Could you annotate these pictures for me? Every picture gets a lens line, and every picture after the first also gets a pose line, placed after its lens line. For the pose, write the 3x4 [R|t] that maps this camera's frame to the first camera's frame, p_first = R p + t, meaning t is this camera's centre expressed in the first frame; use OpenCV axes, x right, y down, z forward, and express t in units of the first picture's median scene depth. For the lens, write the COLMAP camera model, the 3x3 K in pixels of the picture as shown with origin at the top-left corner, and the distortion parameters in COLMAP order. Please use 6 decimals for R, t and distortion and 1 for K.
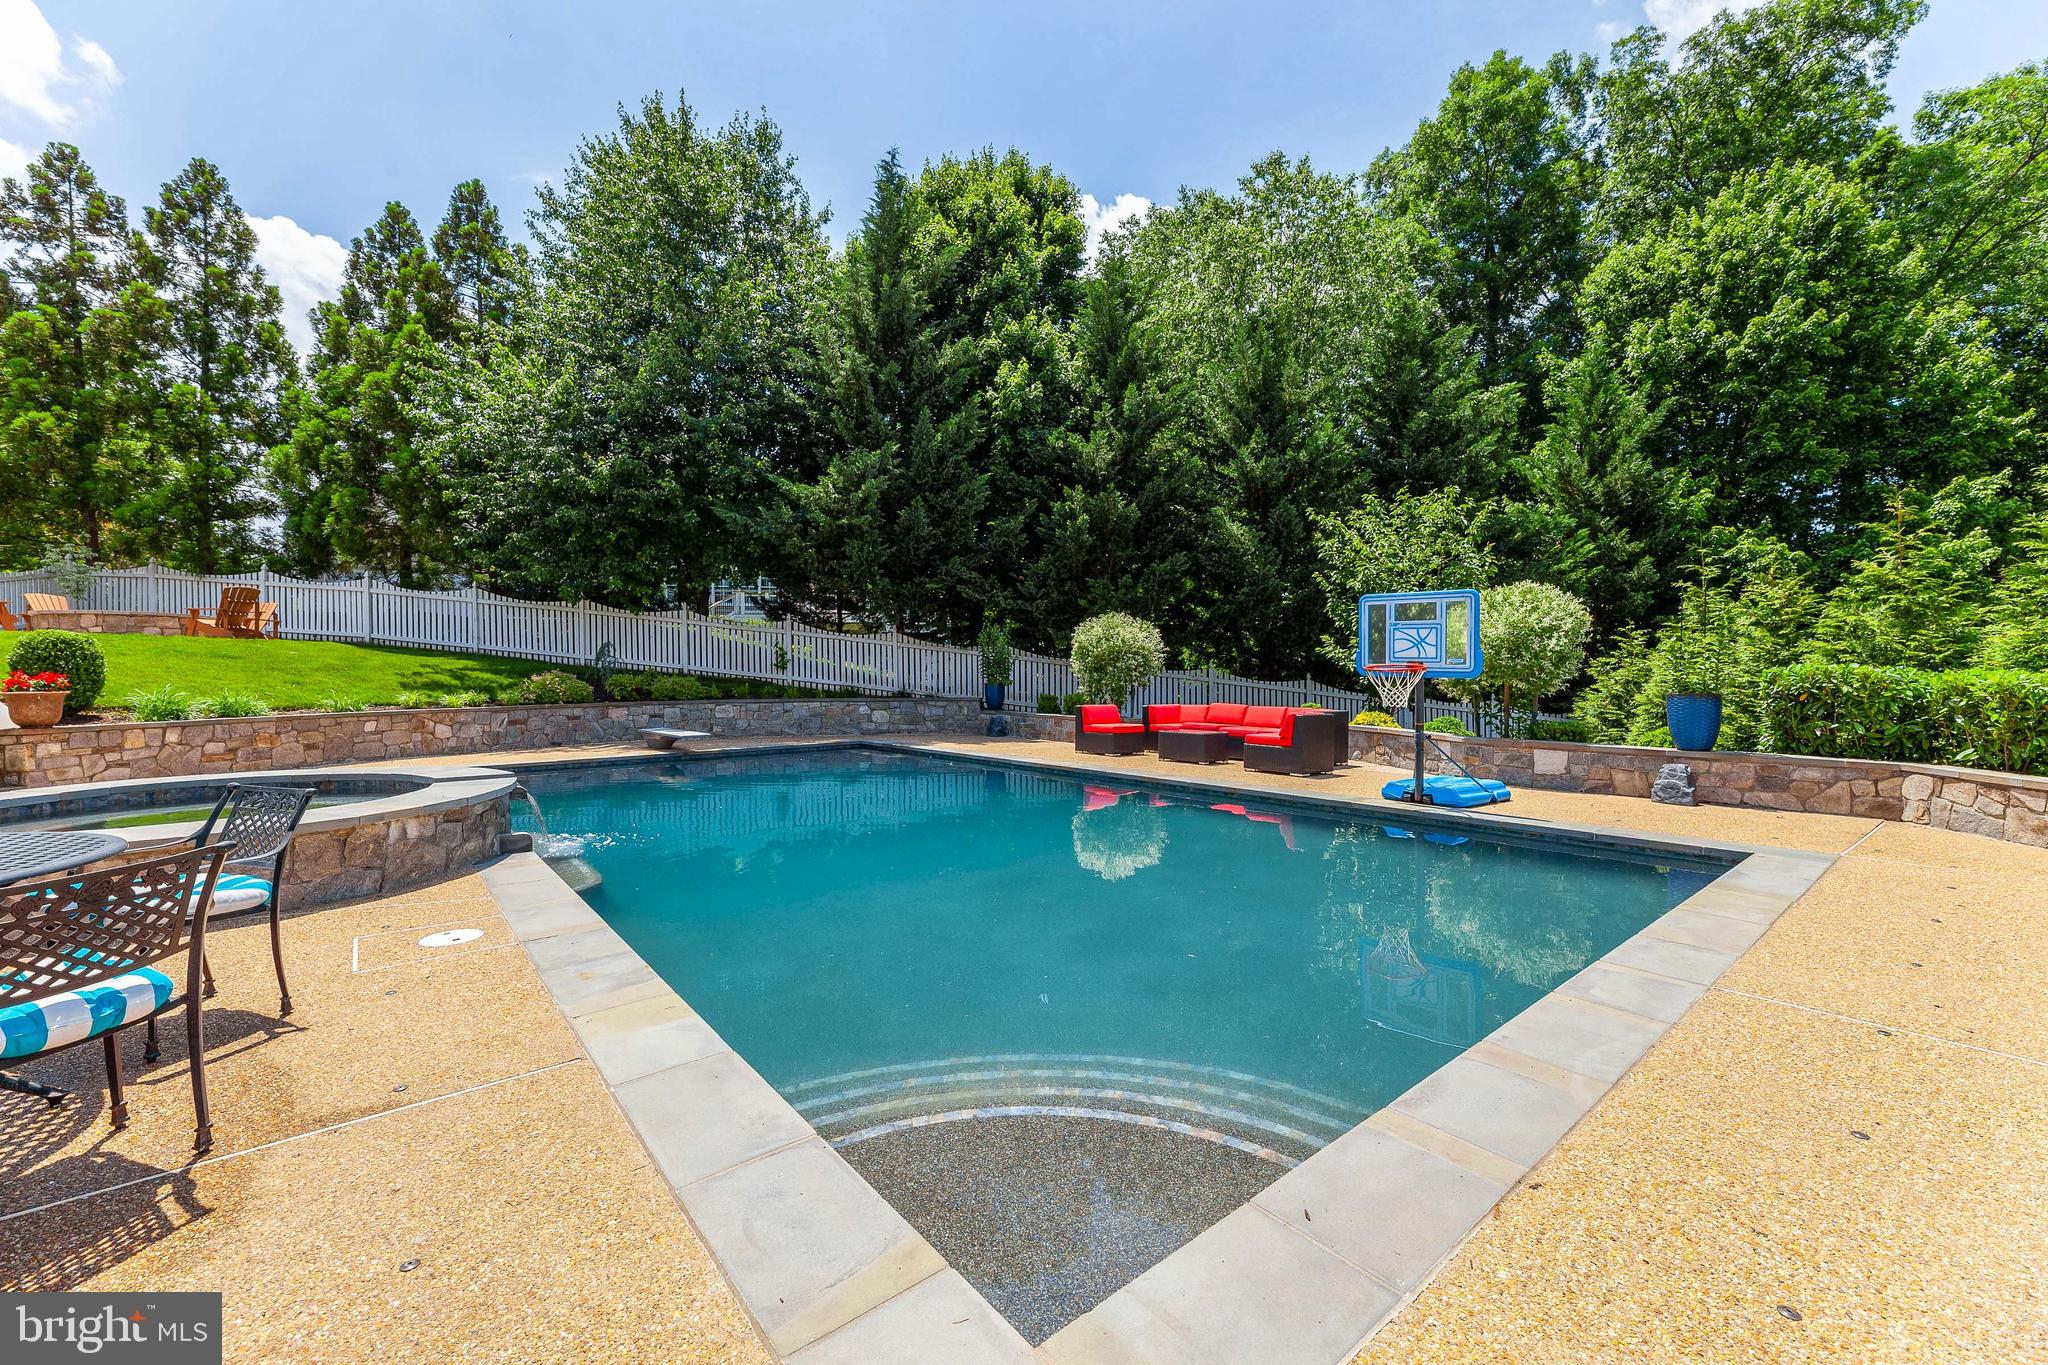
lens RADIAL K [[820.3, 0, 1031.1], [0, 820.3, 683.0], [0, 0, 1]] dist [0.002341, 0.000462]
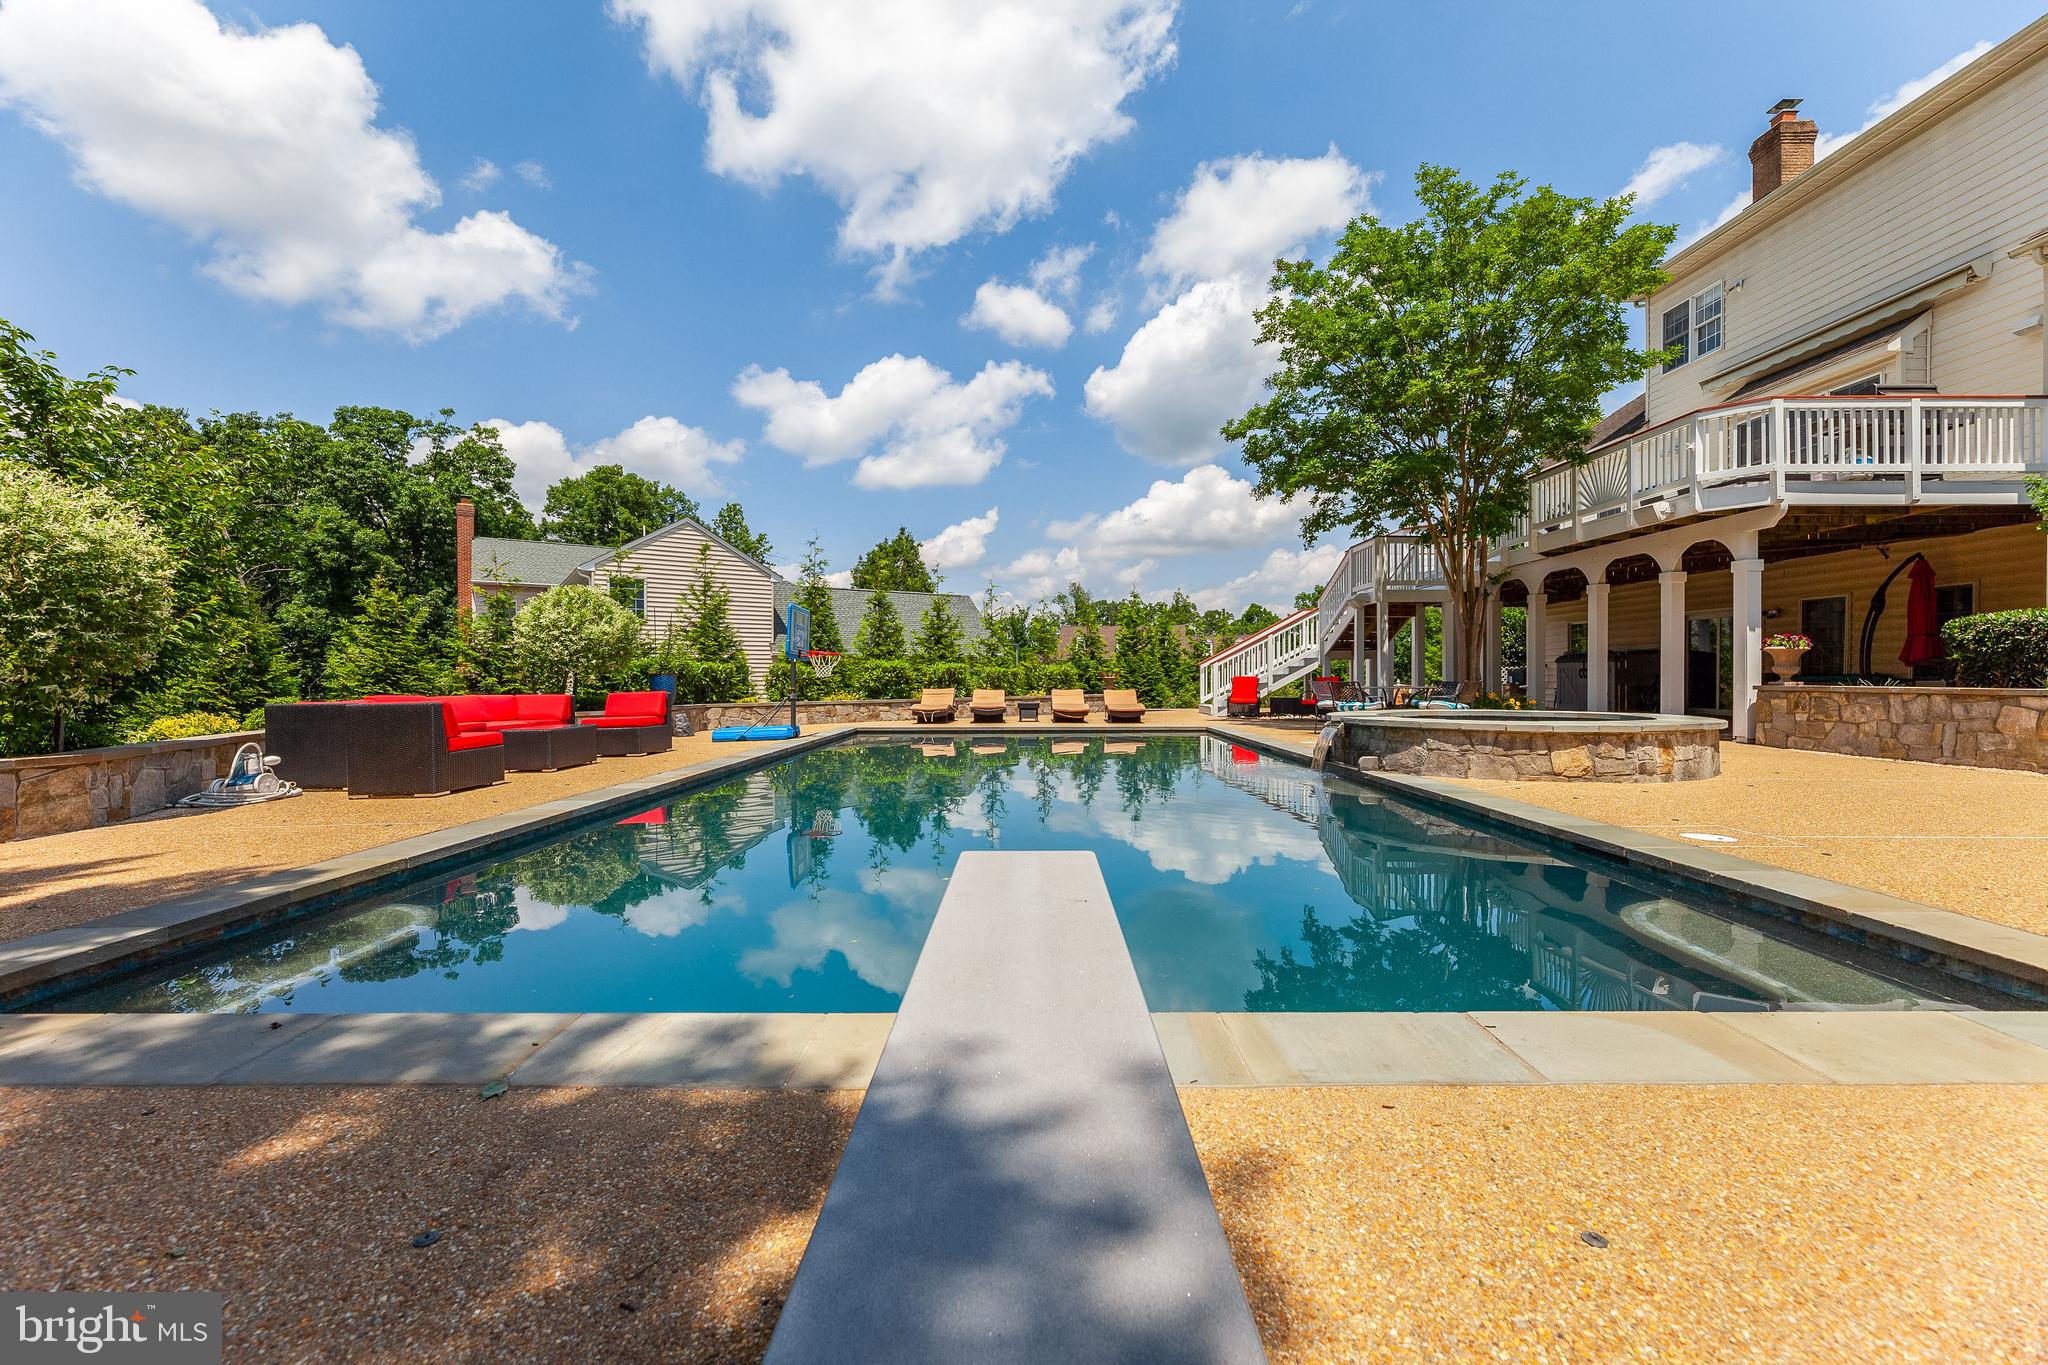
lens RADIAL K [[827.6, 0, 1031.9], [0, 827.6, 680.7], [0, 0, 1]] dist [-0.000373, -0.000008]
pose [[-0.770515, 0.008057, 0.637370, -0.411440], [0.018850, 0.999771, 0.010150, 0.012129], [-0.637143, 0.019835, -0.770491, 0.874039]]
